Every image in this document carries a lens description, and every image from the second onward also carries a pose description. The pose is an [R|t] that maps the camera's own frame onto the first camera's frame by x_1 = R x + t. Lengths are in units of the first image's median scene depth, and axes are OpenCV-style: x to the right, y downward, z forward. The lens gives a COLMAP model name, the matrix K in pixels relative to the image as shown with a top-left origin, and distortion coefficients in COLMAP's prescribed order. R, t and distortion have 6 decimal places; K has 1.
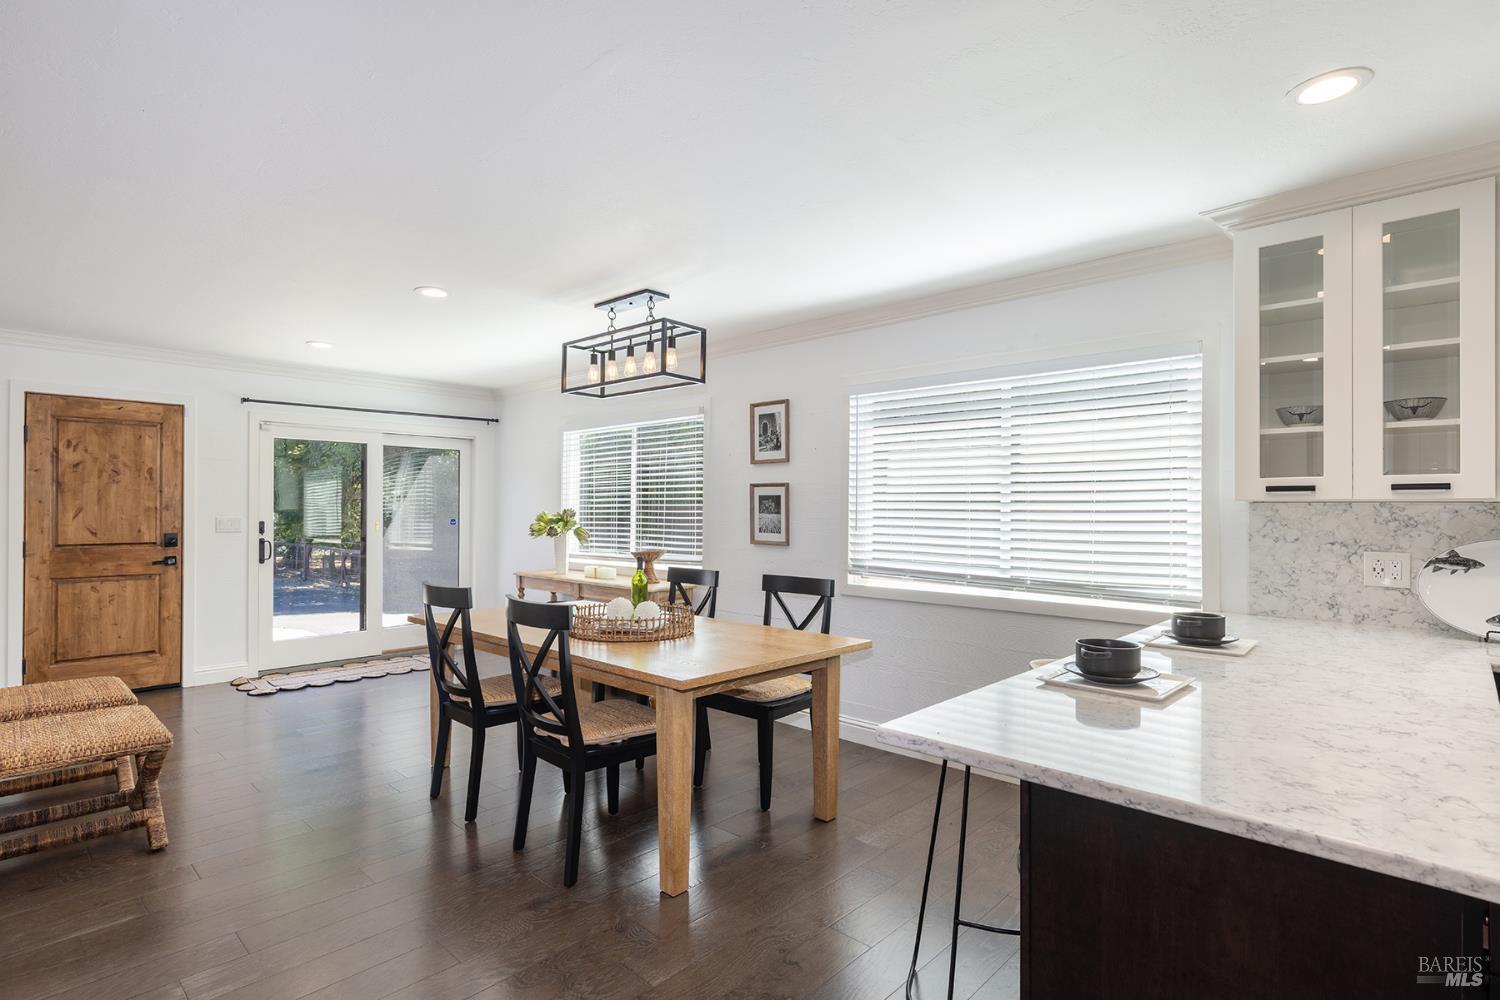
lens RADIAL K [[743.9, 0, 752.5], [0, 743.9, 504.6], [0, 0, 1]] dist [0.002139, 0.001947]
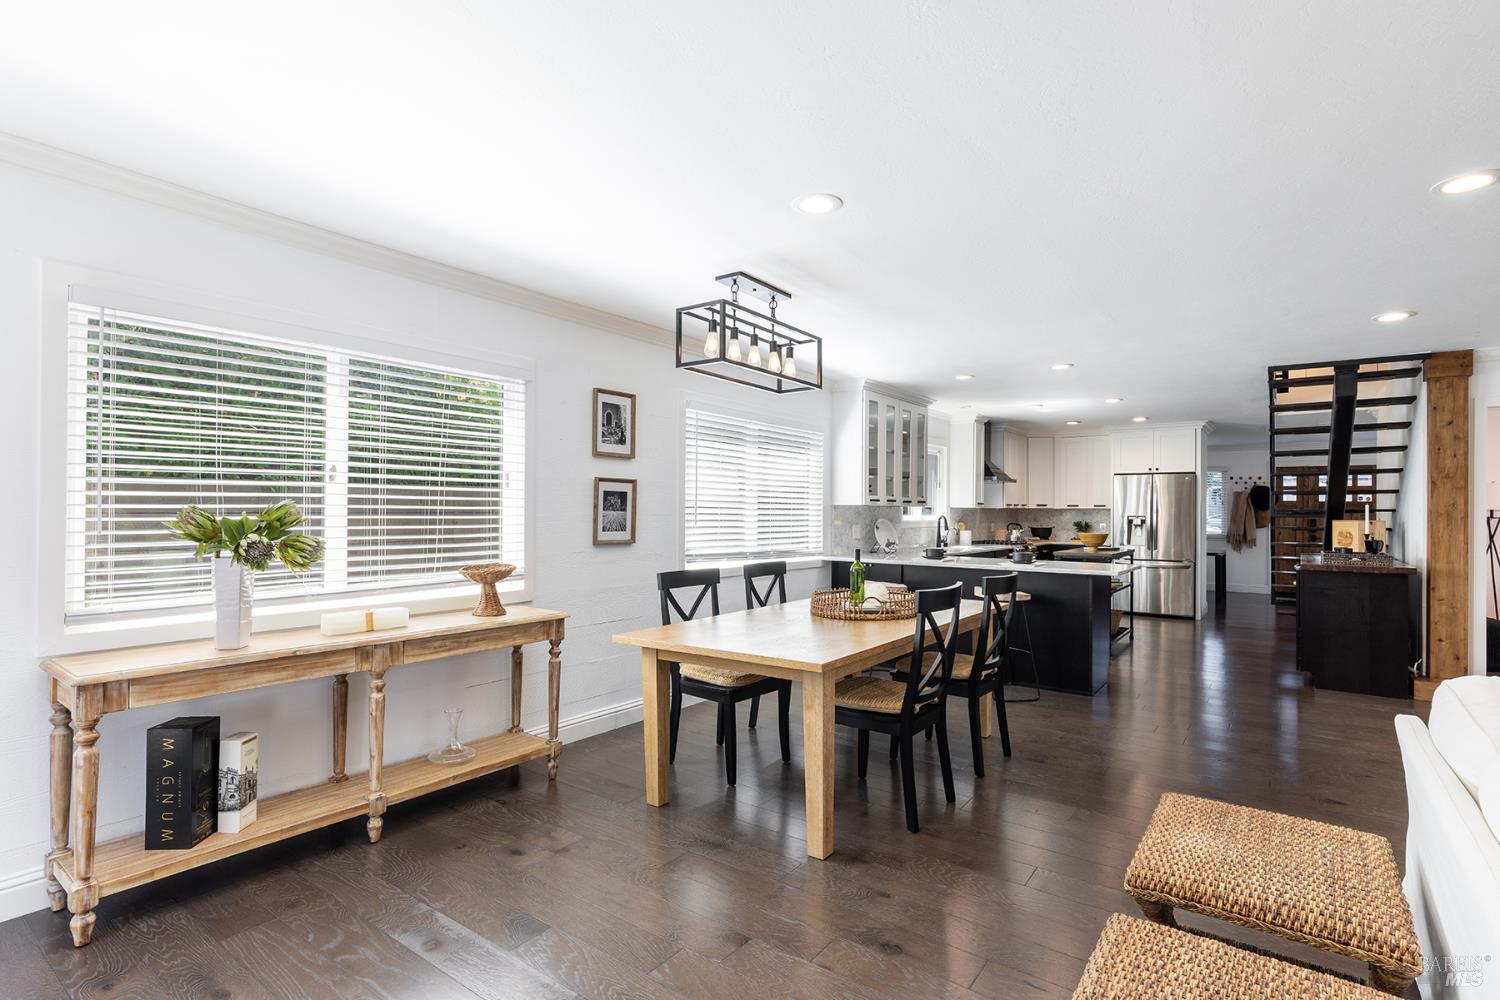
lens RADIAL K [[743.9, 0, 756.6], [0, 743.9, 502.0], [0, 0, 1]] dist [0.002139, 0.001947]
pose [[-0.135841, 0.004509, 0.990720, -0.944564], [-0.017697, 0.999819, -0.006977, 0.004465], [-0.990573, -0.018481, -0.135737, 0.961330]]
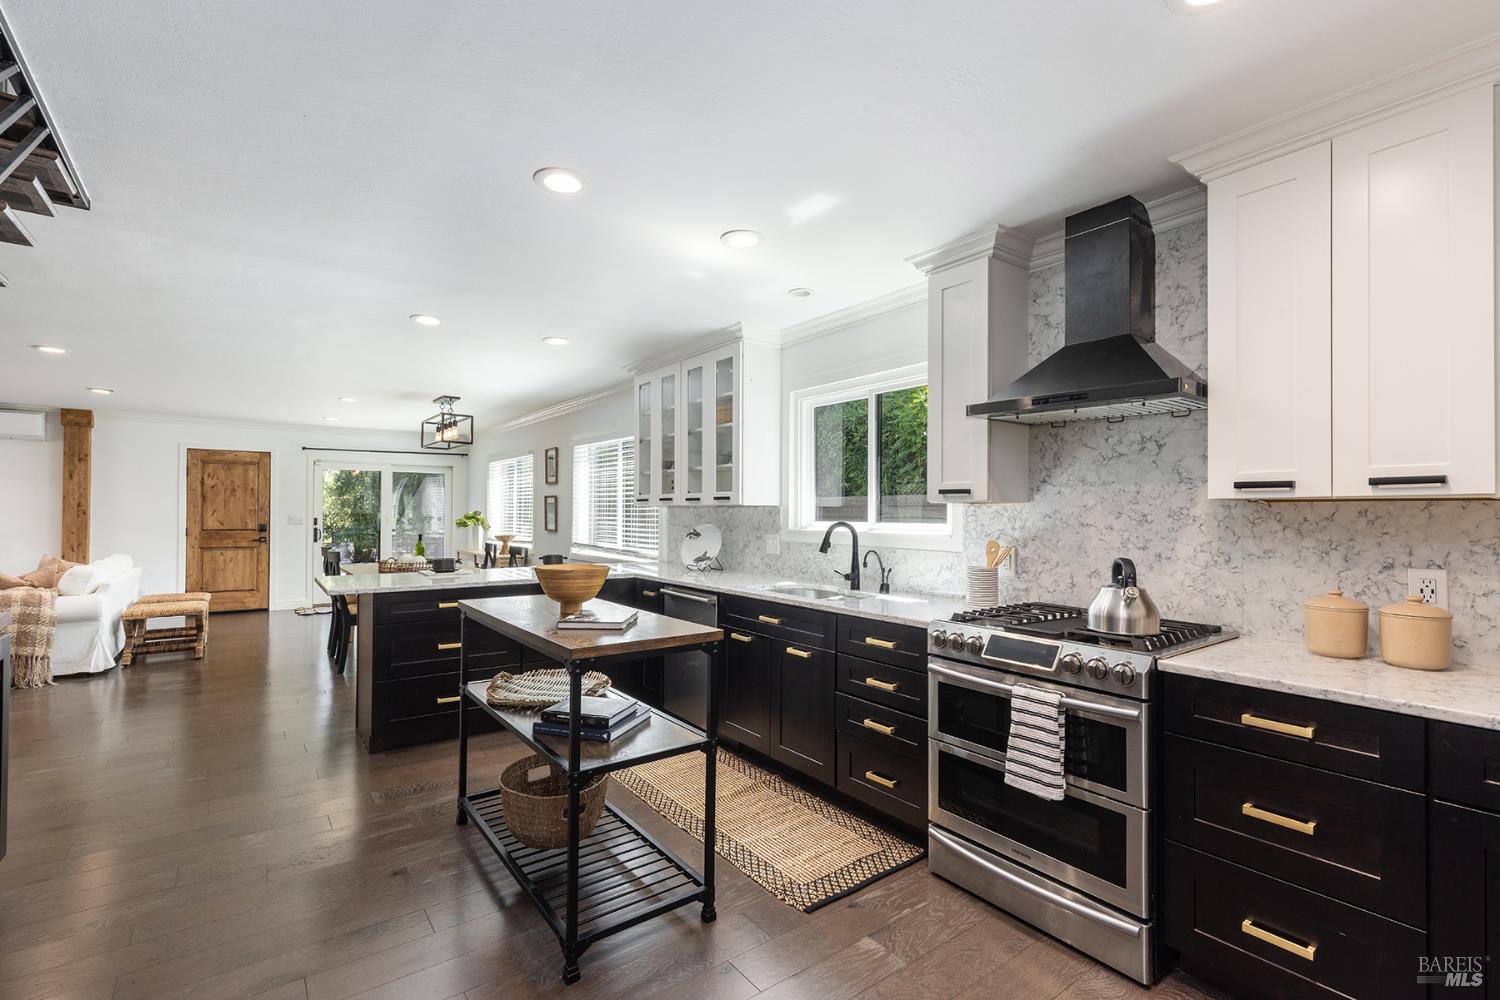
lens RADIAL K [[675.3, 0, 757.1], [0, 675.3, 503.8], [0, 0, 1]] dist [0.011728, -0.001819]
pose [[0.986206, -0.001643, -0.165516, 0.764425], [0.000686, 0.999983, -0.005840, -0.000140], [0.165523, 0.005646, 0.986190, -0.477233]]
